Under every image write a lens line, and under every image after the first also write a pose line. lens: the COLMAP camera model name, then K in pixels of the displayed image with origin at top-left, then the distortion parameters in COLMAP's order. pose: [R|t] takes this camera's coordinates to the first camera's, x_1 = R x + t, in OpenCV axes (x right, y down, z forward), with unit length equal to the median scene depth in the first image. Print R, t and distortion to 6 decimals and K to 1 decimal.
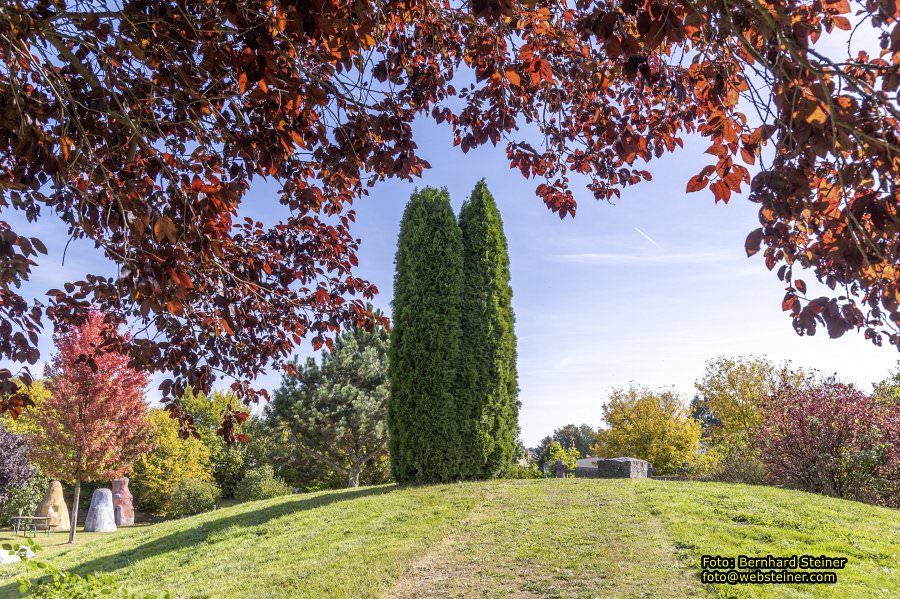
lens RADIAL K [[805.6, 0, 449.3], [0, 805.6, 300.4], [0, 0, 1]] dist [0.000818, 0.000112]
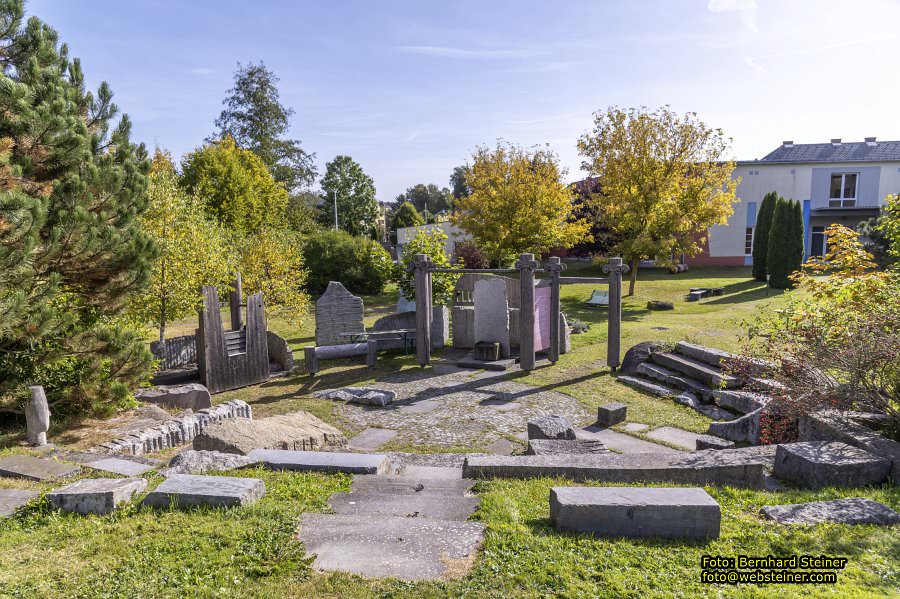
lens RADIAL K [[622.7, 0, 449.8], [0, 622.7, 300.1], [0, 0, 1]] dist [0.003549, 0.000149]
pose [[0.980841, -0.031811, 0.192195, 0.031578], [-0.033801, 0.943823, 0.328718, 0.034801], [-0.191855, -0.328917, 0.924665, 0.256855]]
